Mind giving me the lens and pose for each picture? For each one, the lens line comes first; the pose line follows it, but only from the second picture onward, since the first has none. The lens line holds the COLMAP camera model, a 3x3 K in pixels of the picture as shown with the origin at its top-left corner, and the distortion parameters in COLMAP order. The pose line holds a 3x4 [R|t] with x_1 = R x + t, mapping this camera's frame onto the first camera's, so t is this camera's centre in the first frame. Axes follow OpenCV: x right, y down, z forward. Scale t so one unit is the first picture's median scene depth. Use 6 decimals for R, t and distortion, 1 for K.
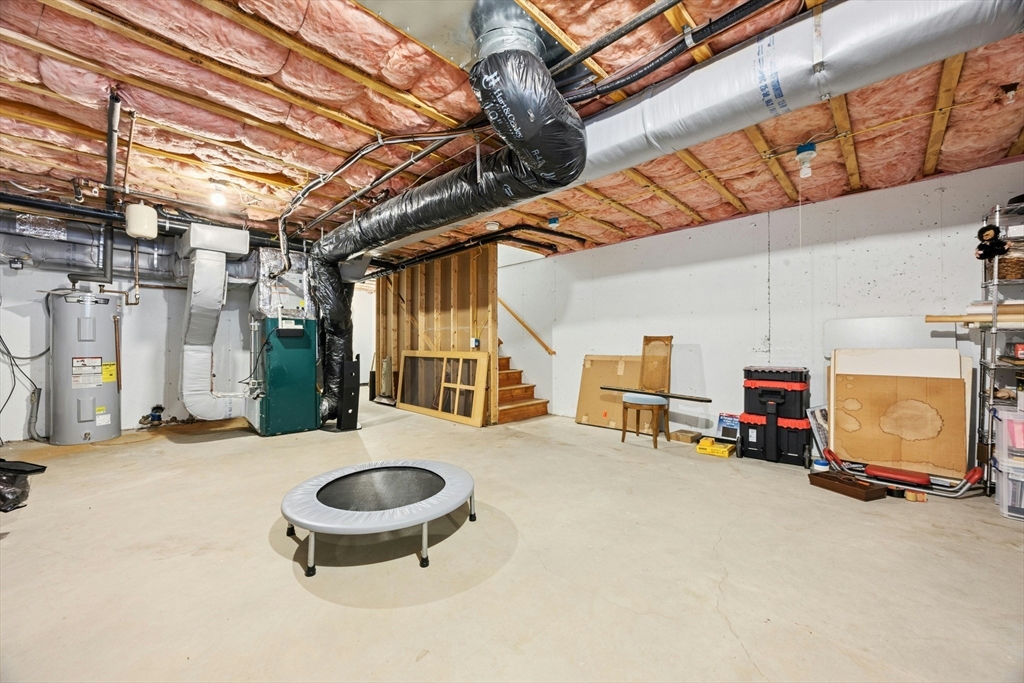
lens RADIAL K [[392.2, 0, 511.8], [0, 392.2, 344.0], [0, 0, 1]] dist [0.001799, 0.000254]
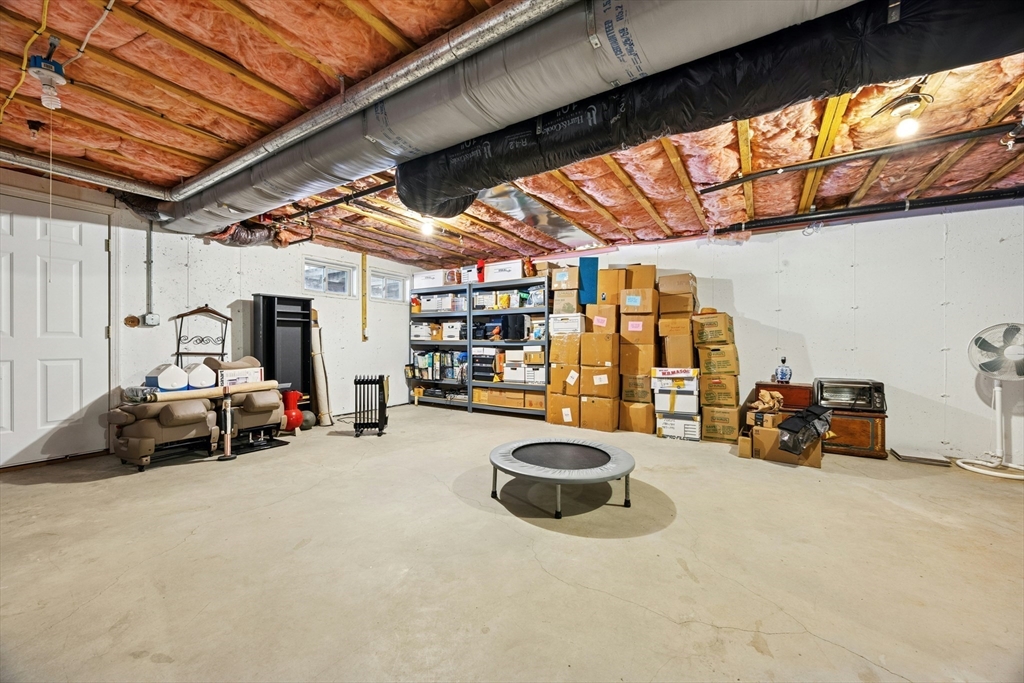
lens RADIAL K [[392.2, 0, 512.0], [0, 392.2, 342.9], [0, 0, 1]] dist [0.001799, 0.000254]
pose [[-0.978943, -0.002011, -0.204125, 0.089959], [-0.001384, 0.999994, -0.003211, 0.007723], [0.204130, -0.002861, -0.978940, 2.329404]]
